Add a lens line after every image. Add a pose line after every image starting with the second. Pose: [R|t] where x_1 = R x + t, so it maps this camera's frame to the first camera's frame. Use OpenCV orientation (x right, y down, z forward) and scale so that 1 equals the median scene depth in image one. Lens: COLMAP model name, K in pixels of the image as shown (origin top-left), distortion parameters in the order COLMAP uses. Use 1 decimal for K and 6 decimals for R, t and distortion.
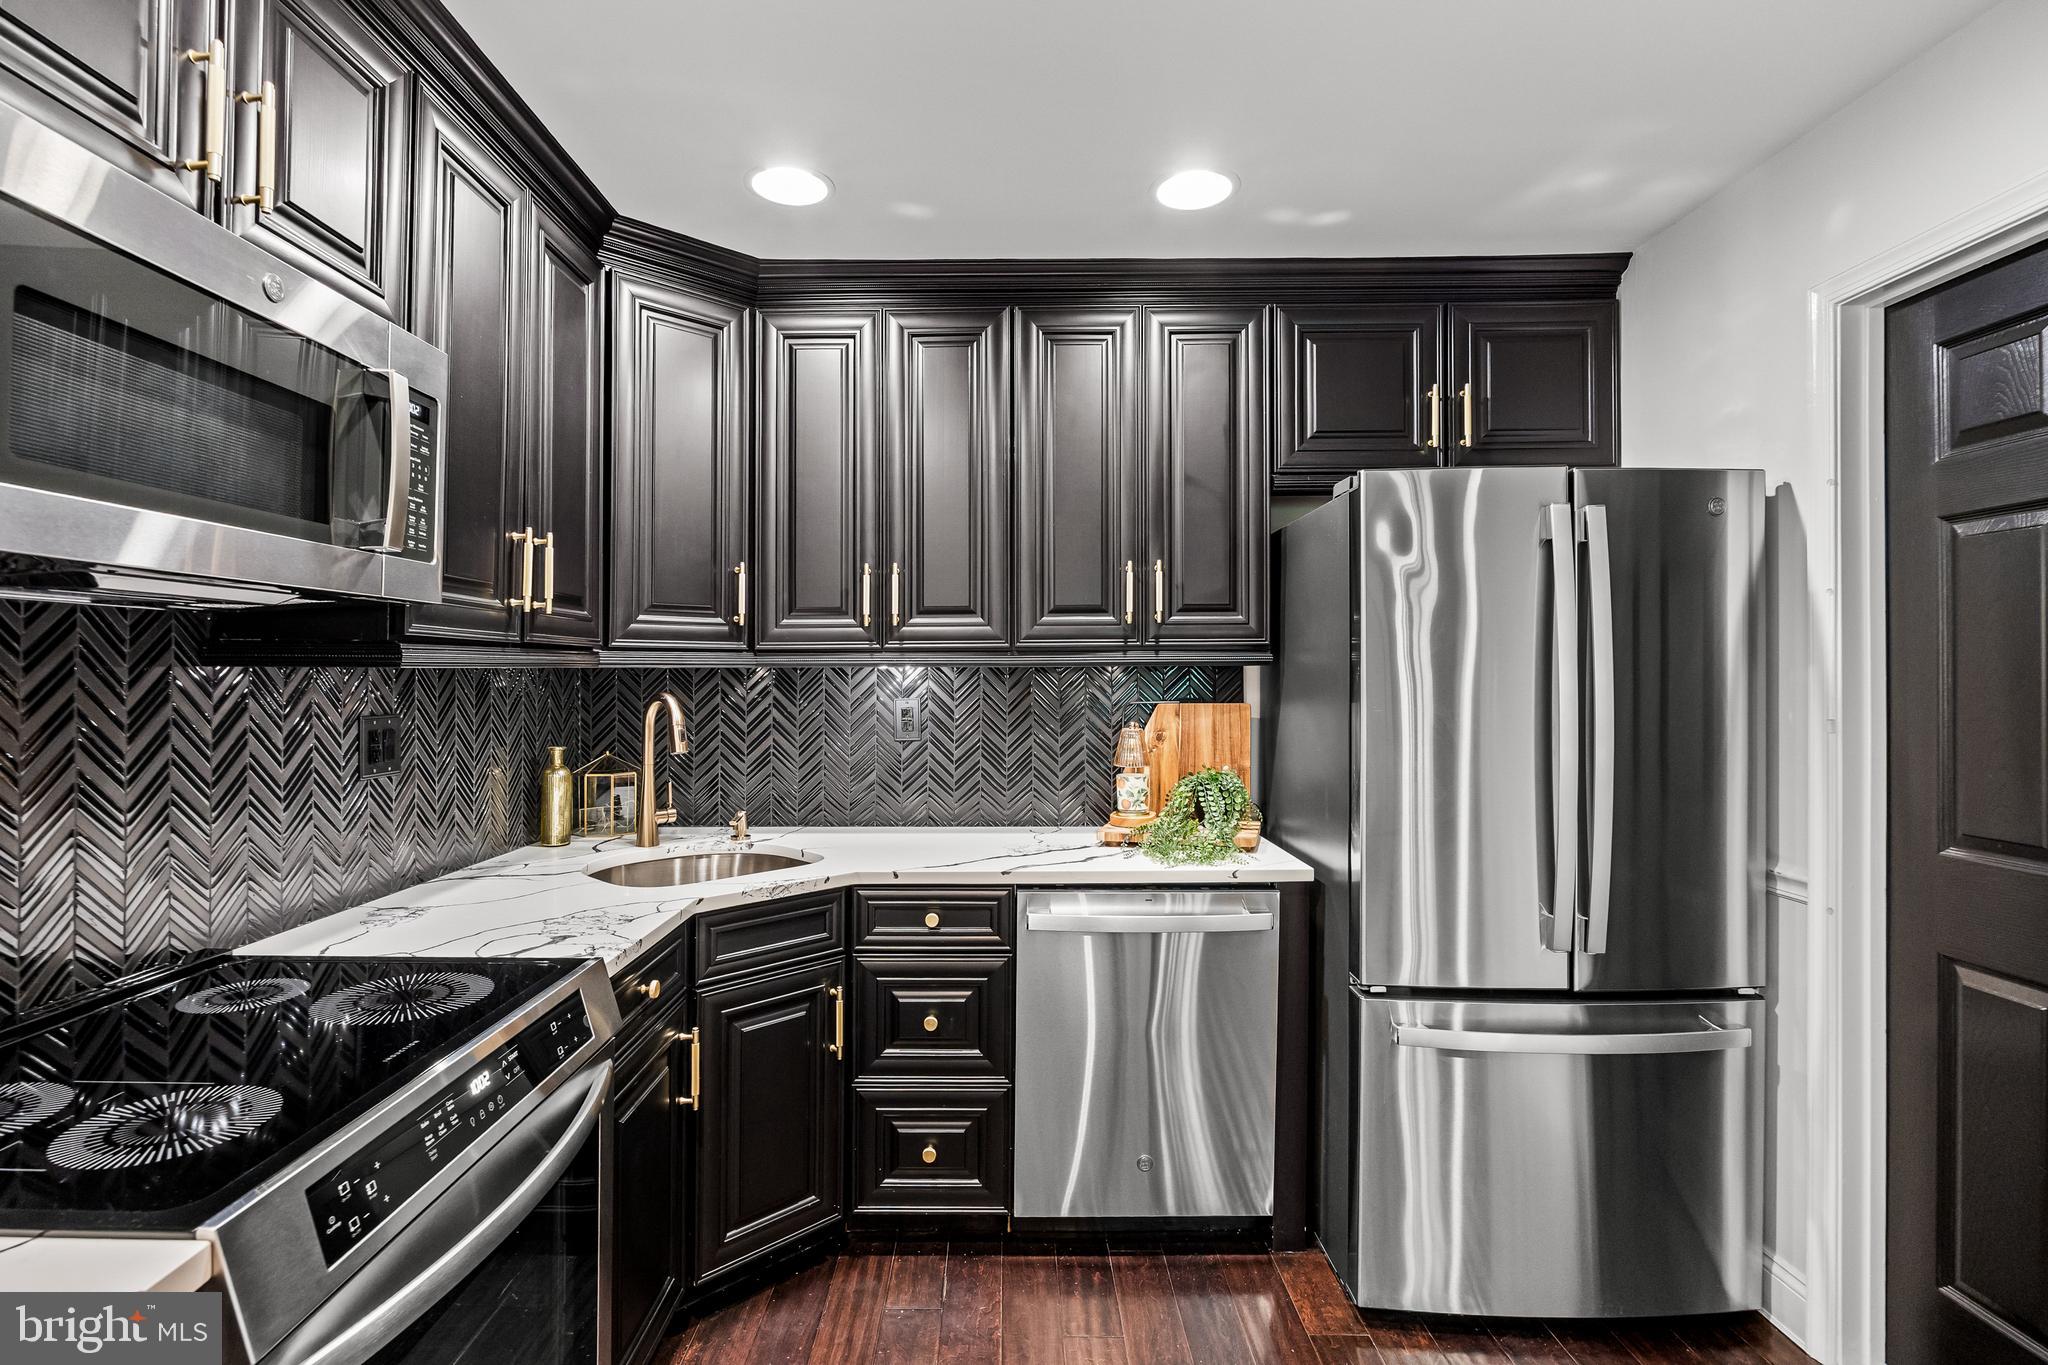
lens RADIAL K [[986.1, 0, 1012.7], [0, 986.1, 665.8], [0, 0, 1]] dist [-0.005168, -0.000153]
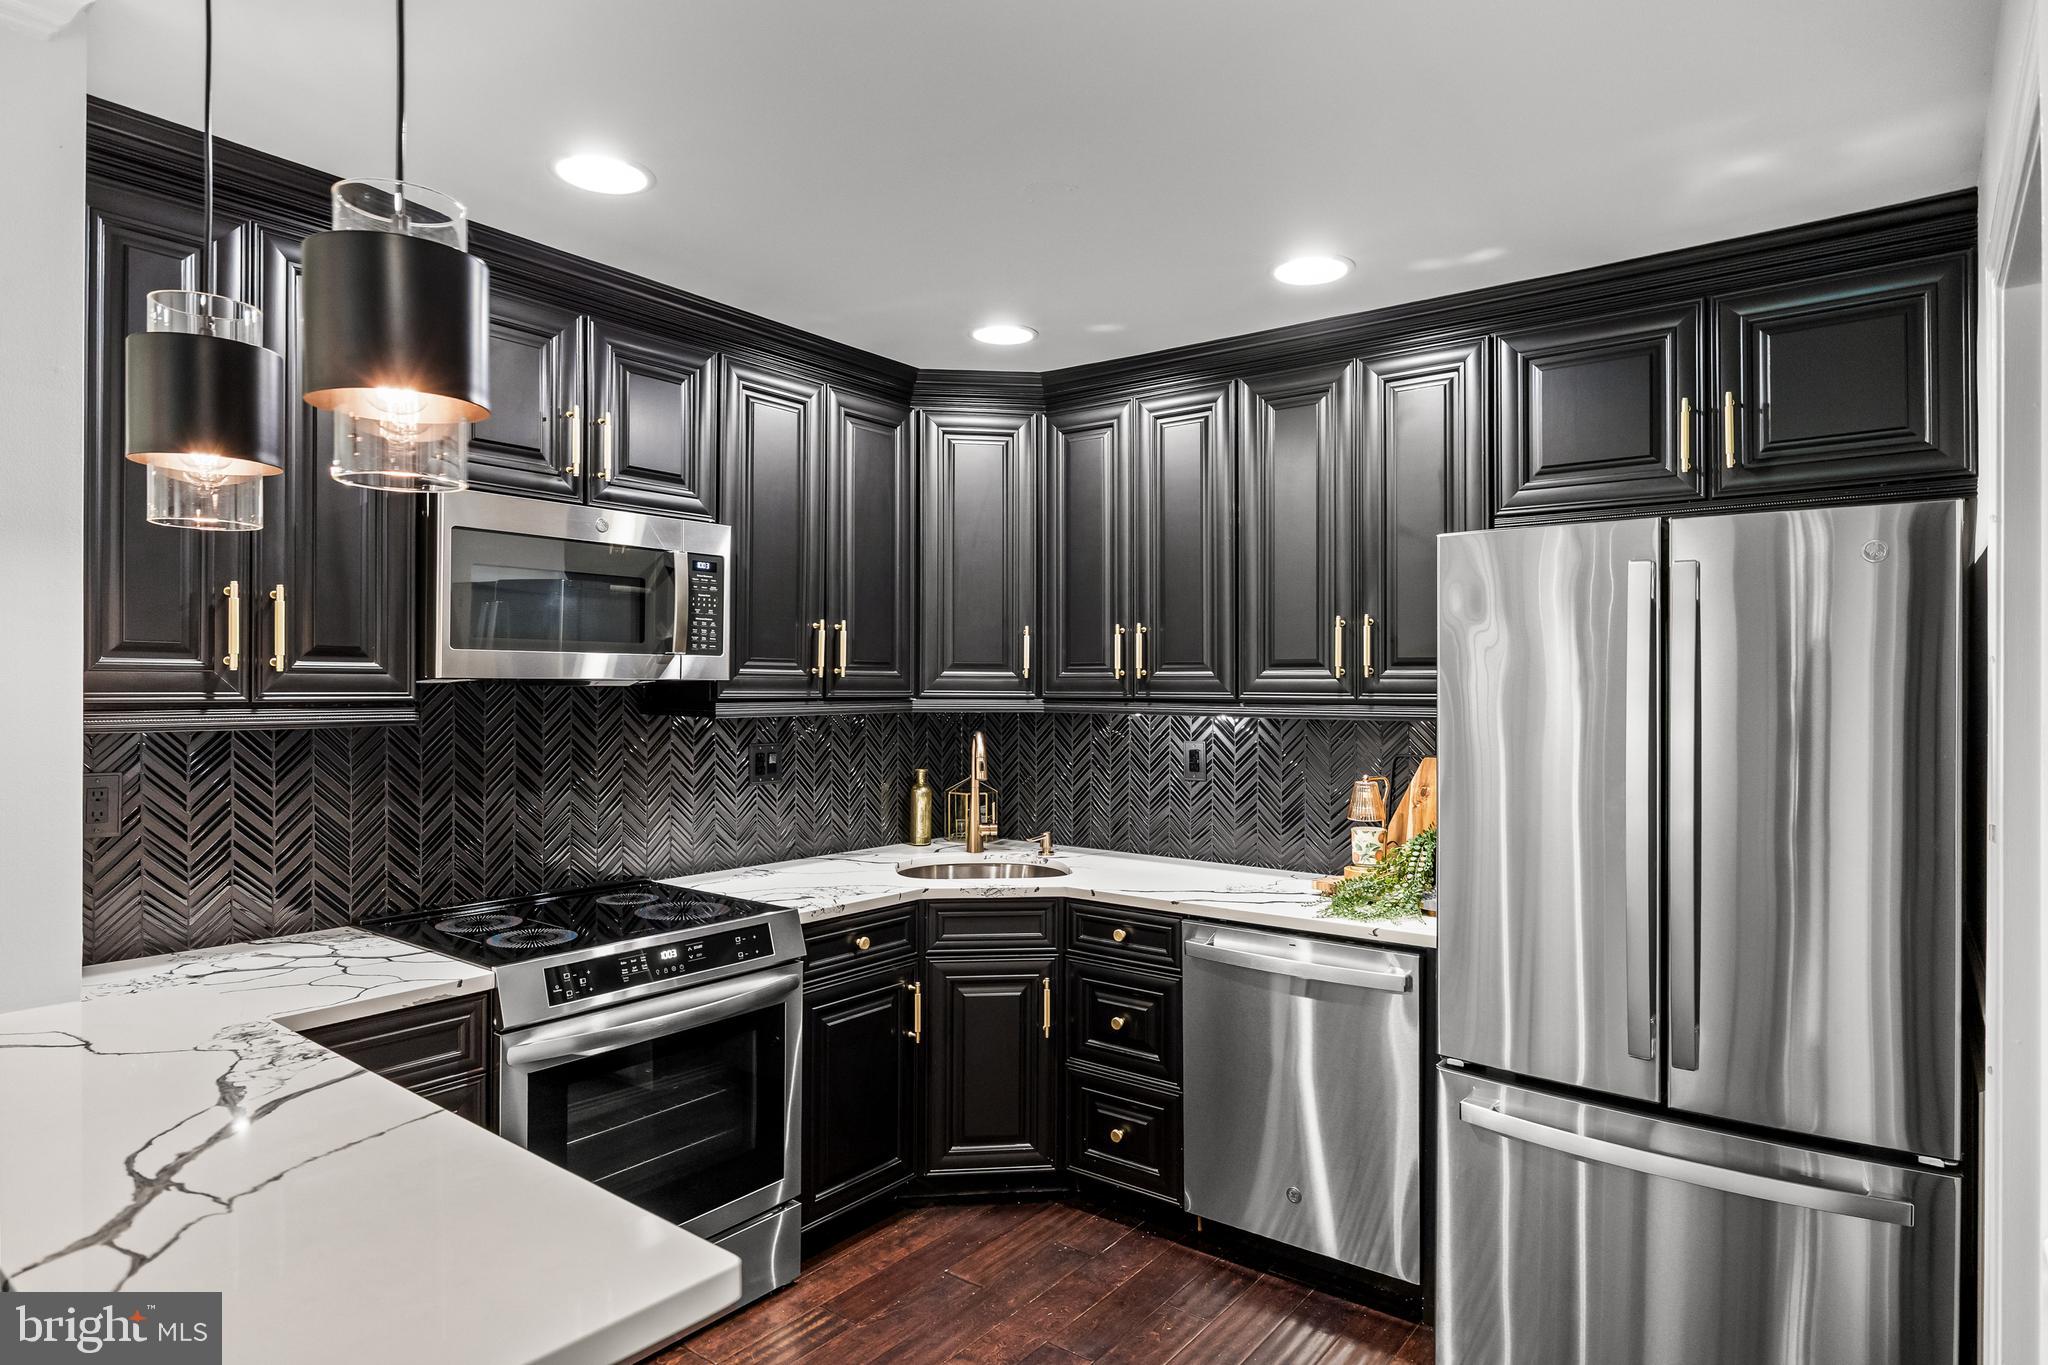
lens RADIAL K [[1165.8, 0, 1022.8], [0, 1165.8, 692.1], [0, 0, 1]] dist [0.005757, -0.000556]
pose [[0.798418, 0.013827, -0.601945, 0.651717], [-0.005490, 0.999862, 0.015686, -0.050859], [0.602079, -0.009219, 0.798384, -0.167121]]
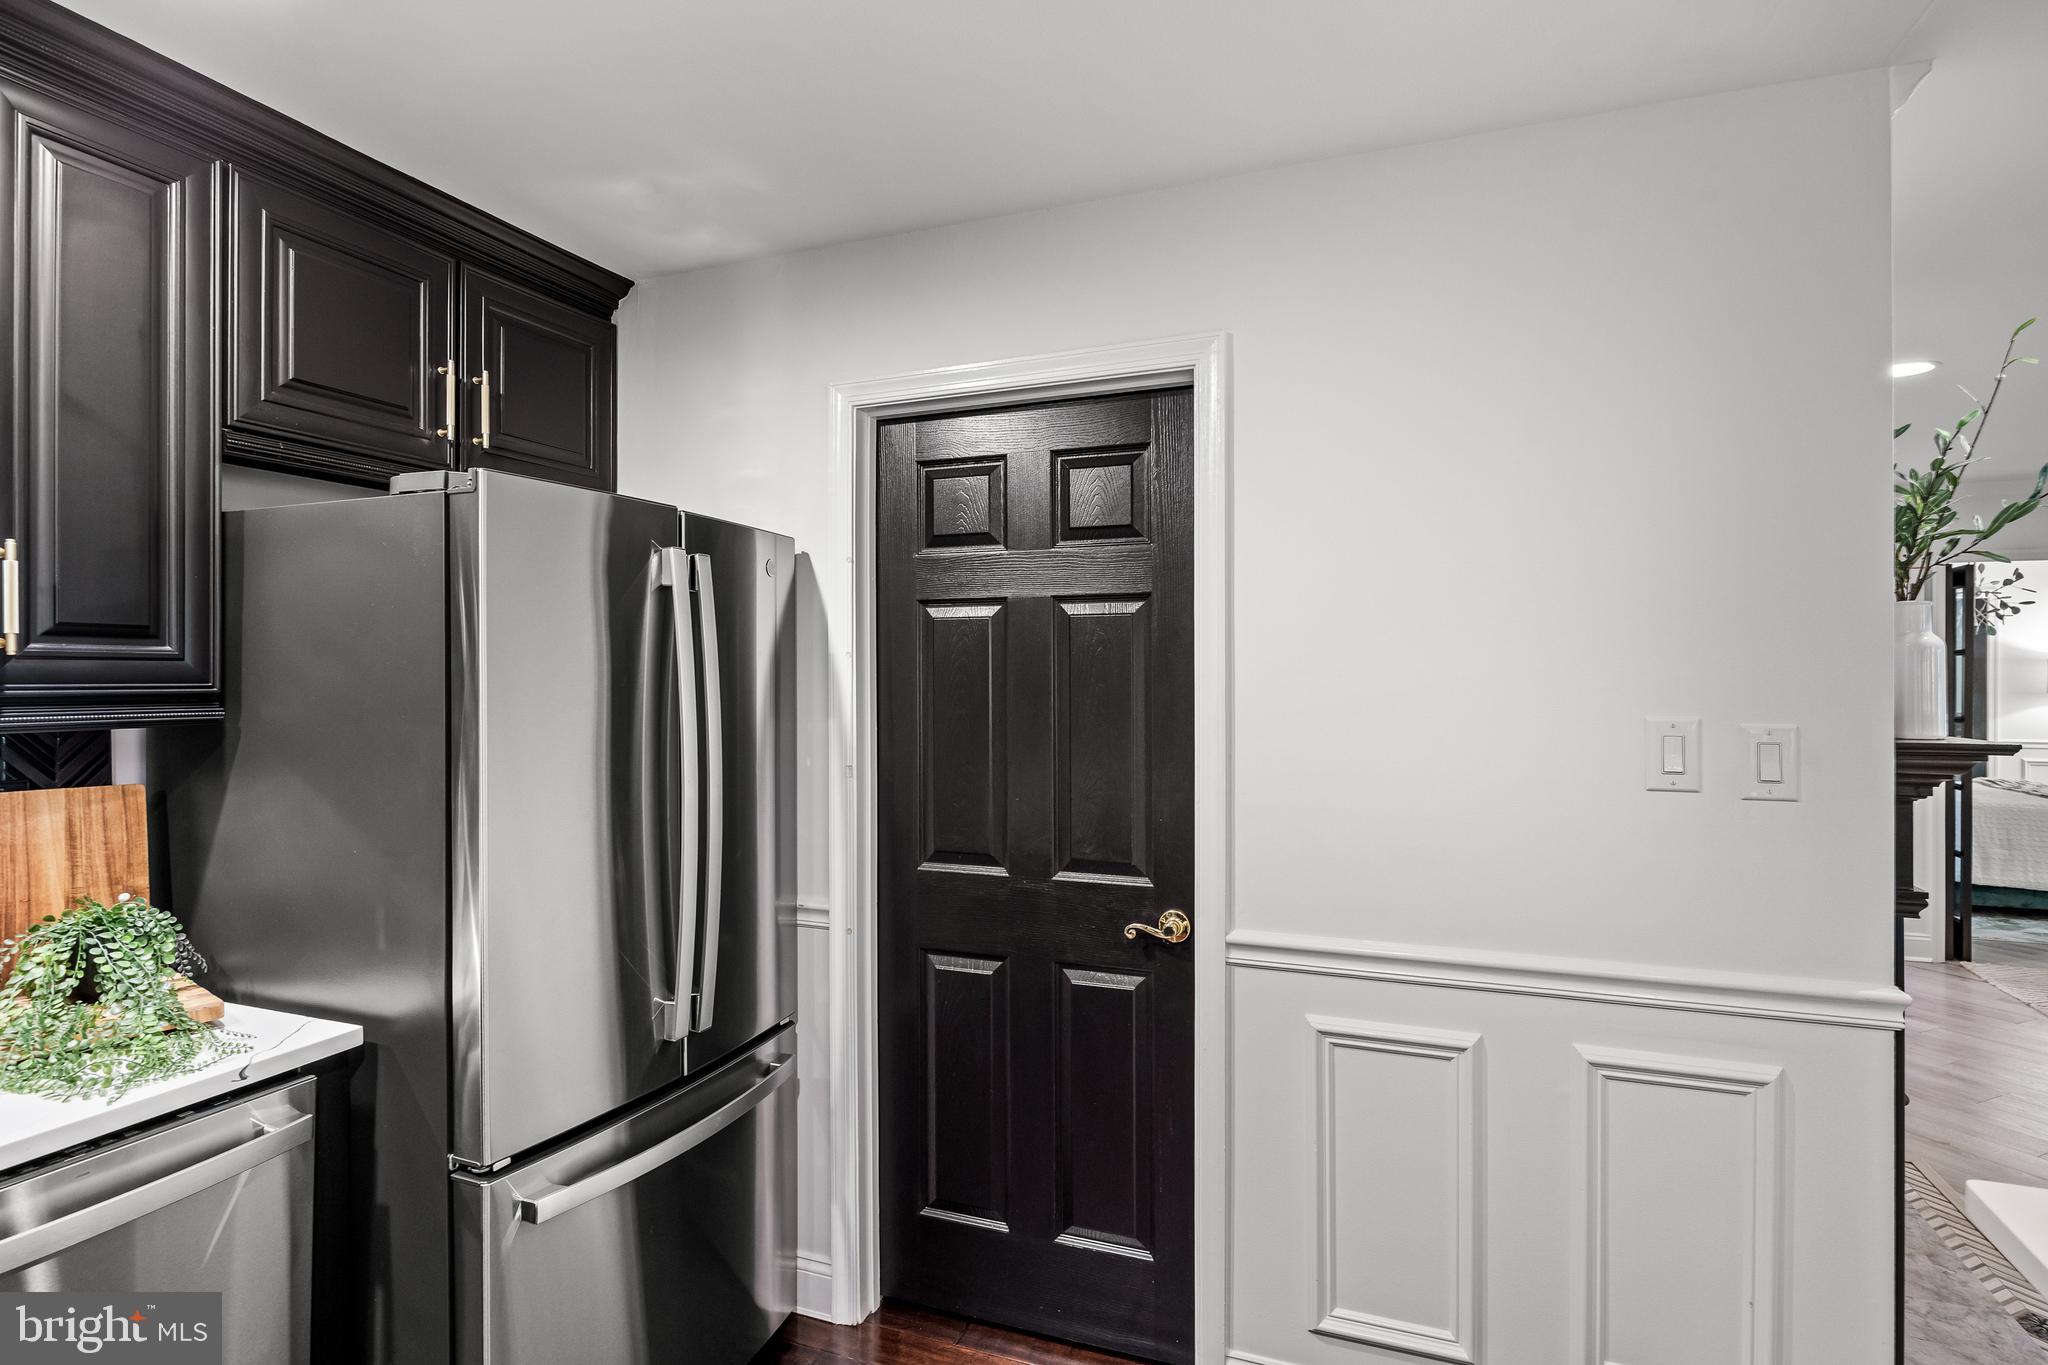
lens RADIAL K [[1058.6, 0, 1027.2], [0, 1058.6, 668.7], [0, 0, 1]] dist [-0.016286, -0.000464]
pose [[0.357724, 0.009957, 0.933774, -0.218242], [-0.013026, 0.999899, -0.005671, -0.046669], [-0.933737, -0.010135, 0.357817, 0.305899]]
